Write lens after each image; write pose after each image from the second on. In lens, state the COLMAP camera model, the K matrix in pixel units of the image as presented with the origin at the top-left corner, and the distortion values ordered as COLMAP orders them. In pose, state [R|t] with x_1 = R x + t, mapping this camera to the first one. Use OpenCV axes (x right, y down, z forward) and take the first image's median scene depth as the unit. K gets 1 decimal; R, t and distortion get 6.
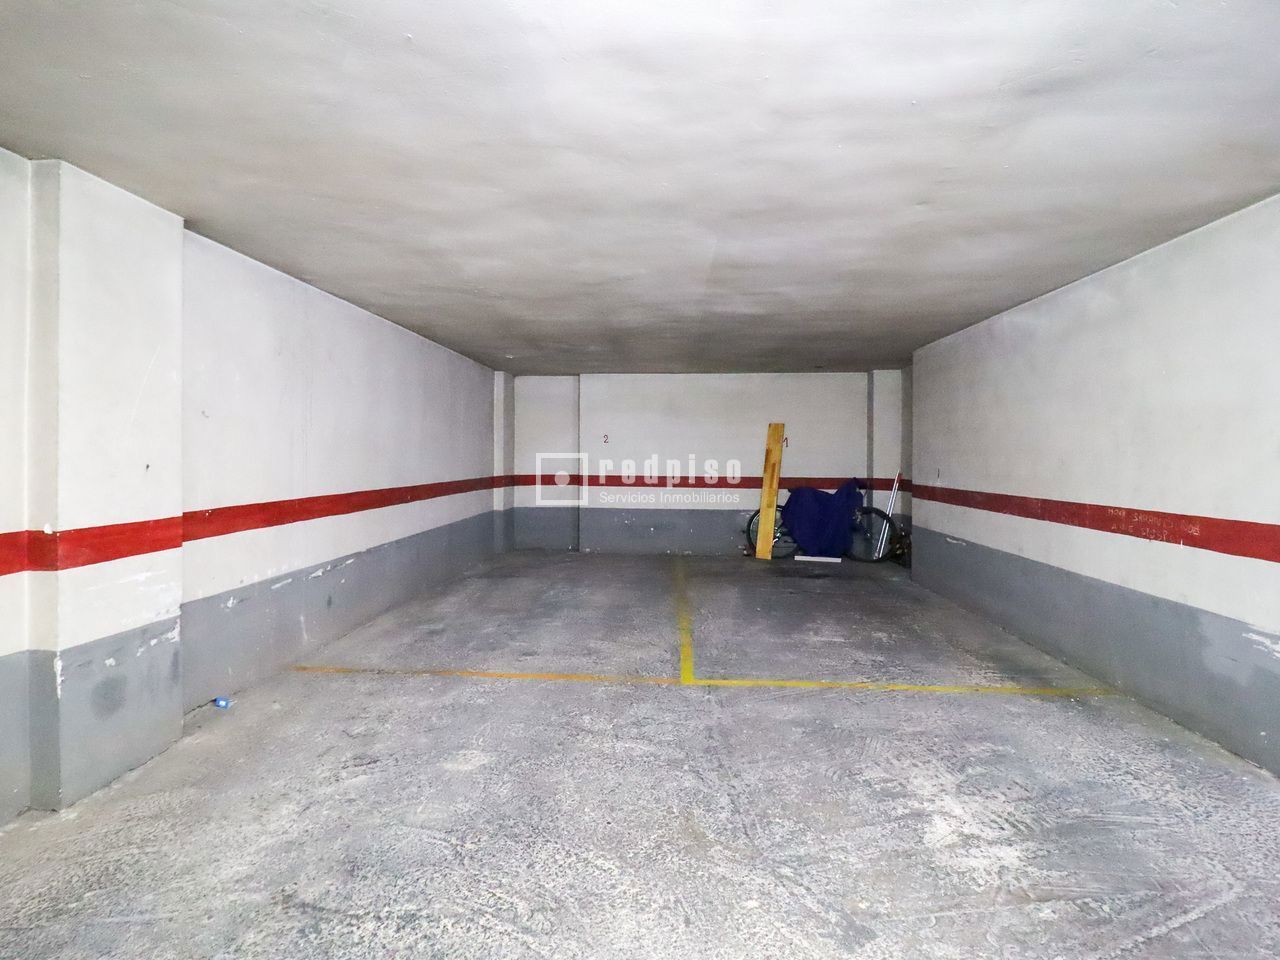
lens RADIAL K [[665.6, 0, 635.7], [0, 665.6, 459.3], [0, 0, 1]] dist [0.001413, -0.014598]
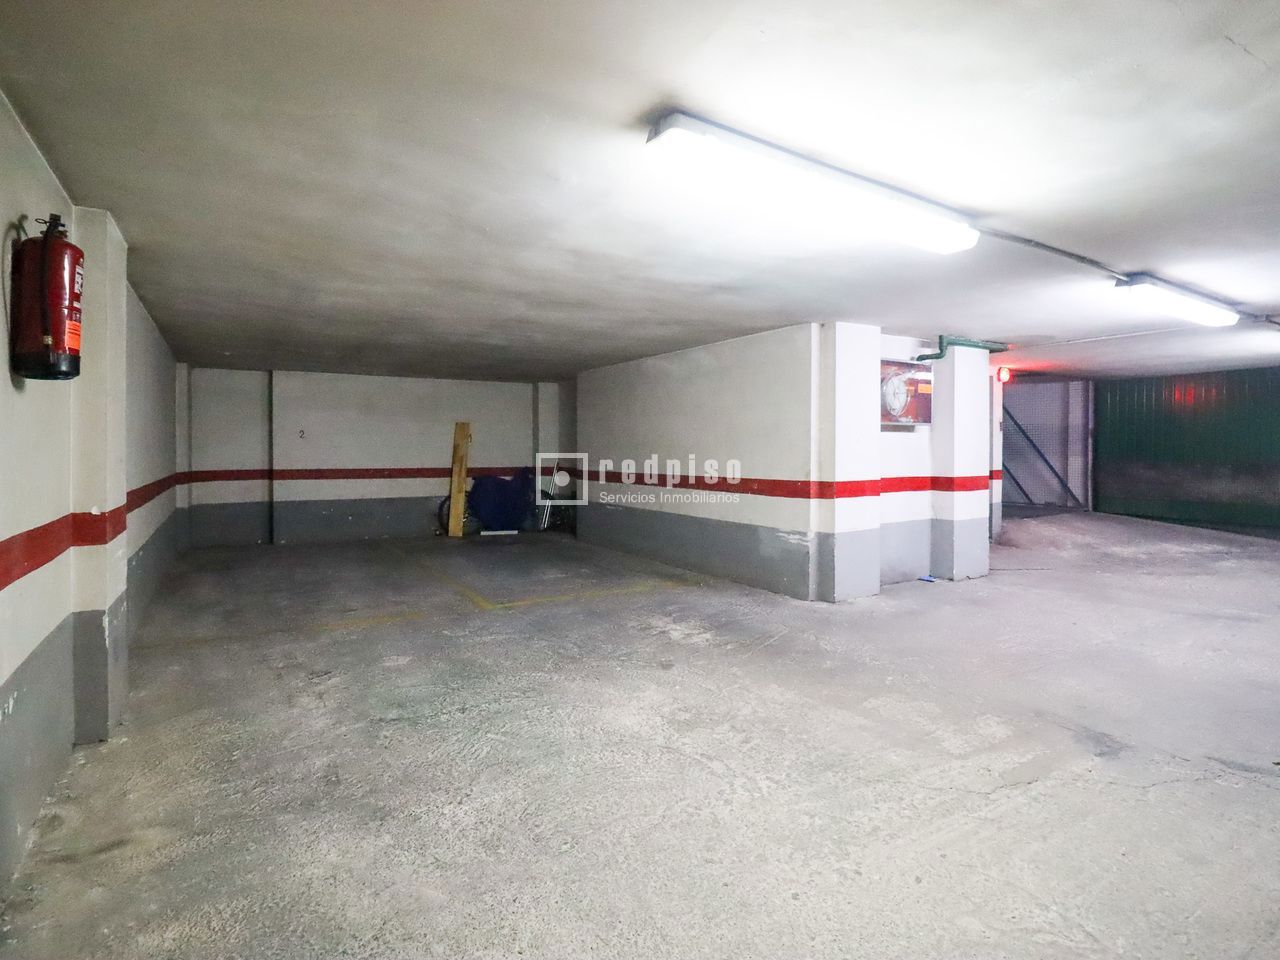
lens RADIAL K [[665.6, 0, 635.7], [0, 665.6, 459.3], [0, 0, 1]] dist [0.001413, -0.014598]
pose [[0.824057, -0.011890, 0.566382, -0.624776], [0.007053, 0.999918, 0.010729, 0.003550], [-0.566463, -0.004847, 0.824073, -0.475919]]
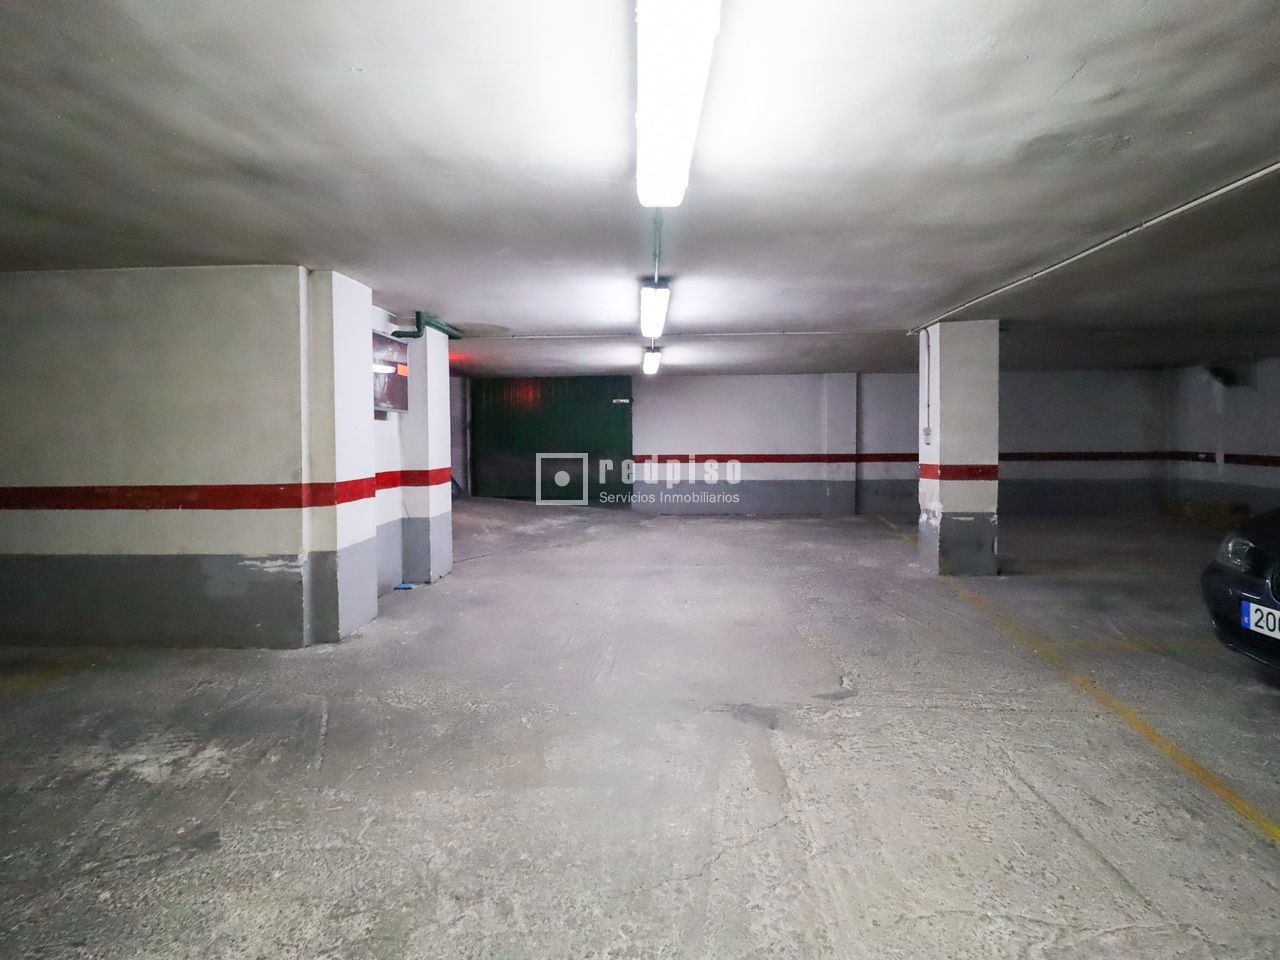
lens RADIAL K [[665.6, 0, 635.7], [0, 665.6, 459.3], [0, 0, 1]] dist [0.001413, -0.014598]
pose [[-0.014088, -0.033386, 0.999343, -0.525961], [0.015335, 0.999318, 0.033601, 0.003111], [-0.999783, 0.015799, -0.013567, 0.146530]]
